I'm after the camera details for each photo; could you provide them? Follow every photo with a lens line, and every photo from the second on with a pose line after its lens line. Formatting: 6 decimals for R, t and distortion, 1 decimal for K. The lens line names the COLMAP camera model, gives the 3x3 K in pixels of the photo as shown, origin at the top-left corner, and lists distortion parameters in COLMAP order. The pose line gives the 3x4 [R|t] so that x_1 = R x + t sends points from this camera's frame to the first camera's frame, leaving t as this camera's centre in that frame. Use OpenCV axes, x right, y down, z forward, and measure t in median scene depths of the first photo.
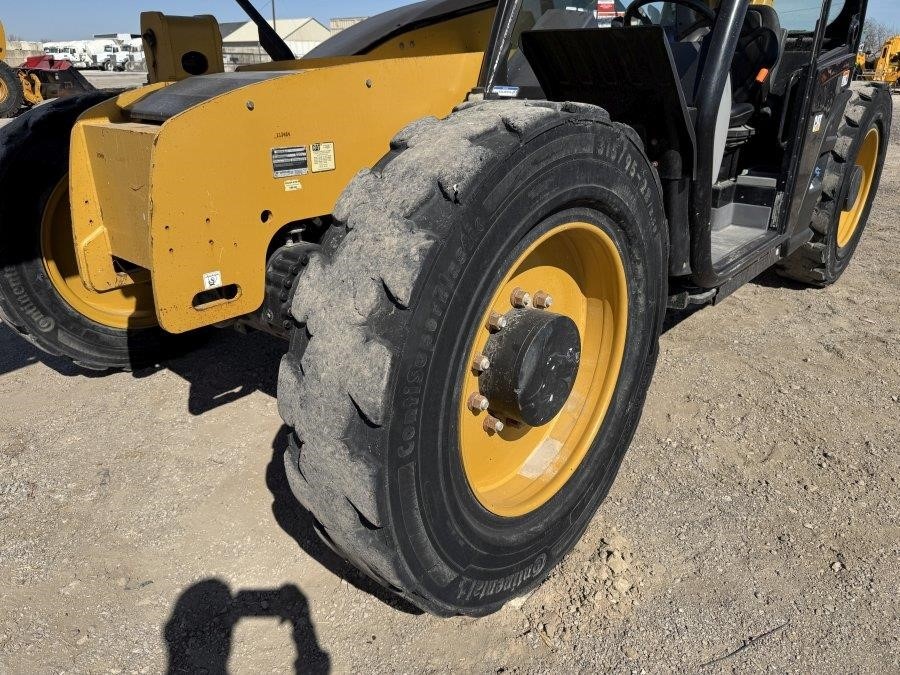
lens RADIAL K [[631.4, 0, 440.6], [0, 631.4, 339.2], [0, 0, 1]] dist [0.071037, -0.087556]
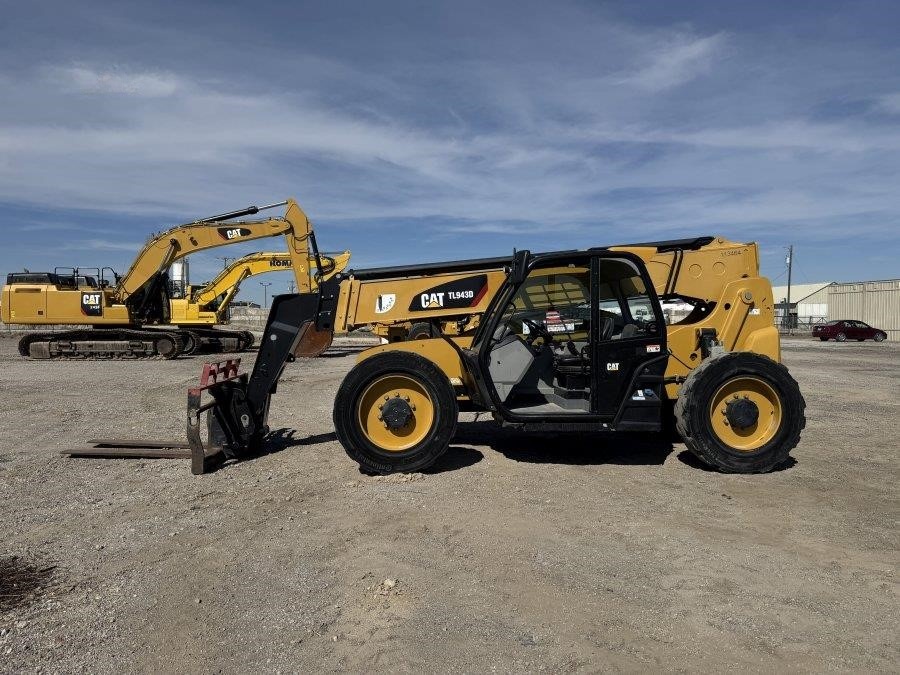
lens RADIAL K [[631.4, 0, 440.6], [0, 631.4, 339.2], [0, 0, 1]] dist [0.071037, -0.087556]
pose [[0.708421, 0.018373, -0.705551, 2.653929], [-0.278299, 0.925938, -0.255320, 0.469766], [0.648606, 0.377228, 0.661067, -1.367197]]
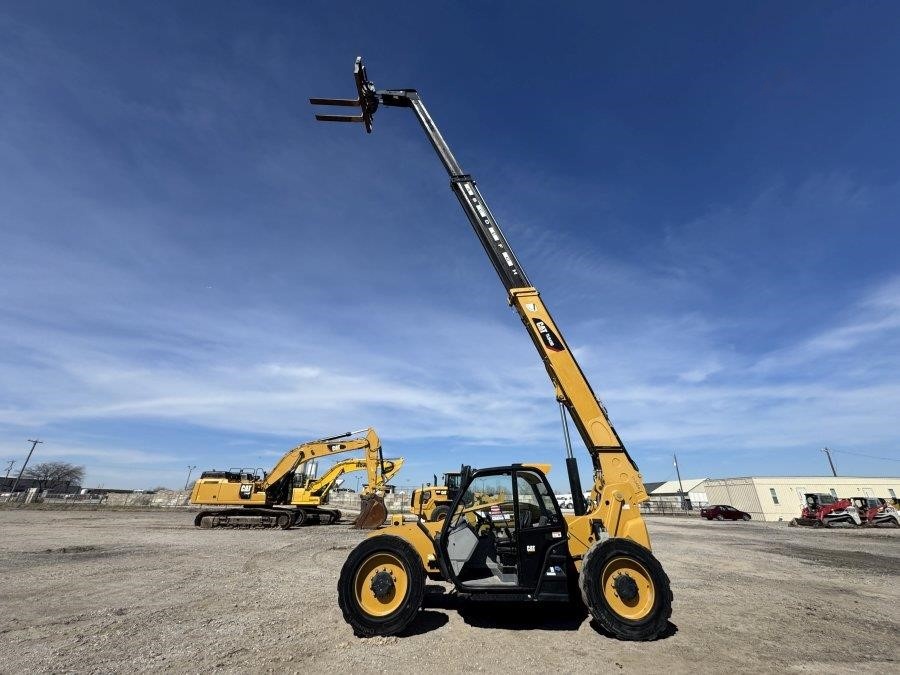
lens RADIAL K [[359.4, 0, 450.0], [0, 359.4, 337.5], [0, 0, 1]] dist [-0.001848, 0.000166]
pose [[0.675165, -0.302652, -0.672721, 2.903775], [-0.299037, 0.721370, -0.624662, 0.245011], [0.674336, 0.622918, 0.396540, -1.071355]]
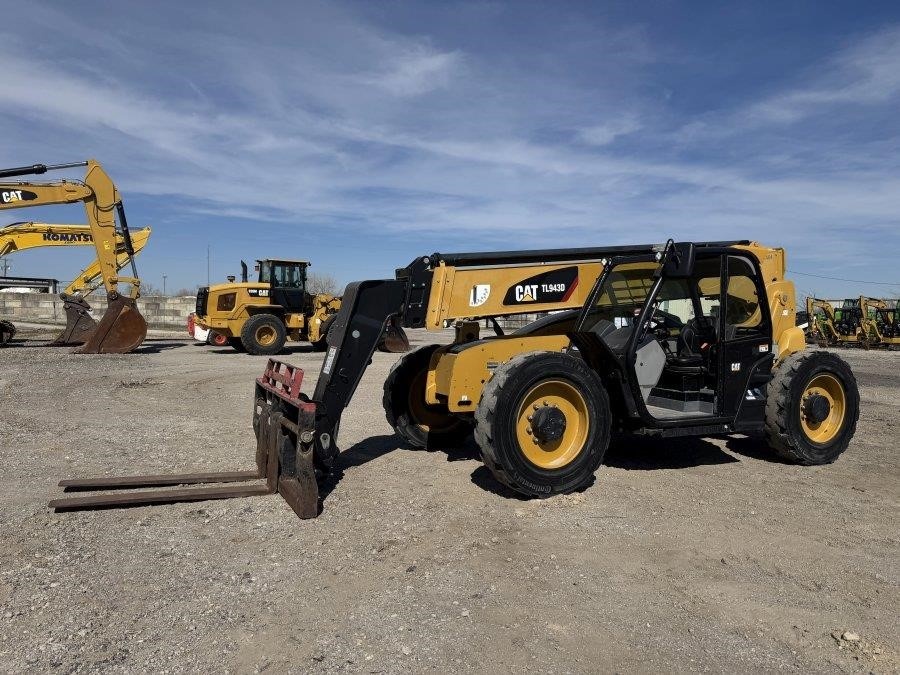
lens RADIAL K [[631.4, 0, 440.6], [0, 631.4, 339.2], [0, 0, 1]] dist [0.071037, -0.087556]
pose [[0.922631, 0.029208, -0.384577, 0.765826], [-0.167744, 0.928270, -0.331928, 0.719333], [0.347297, 0.370758, 0.861350, -1.945775]]
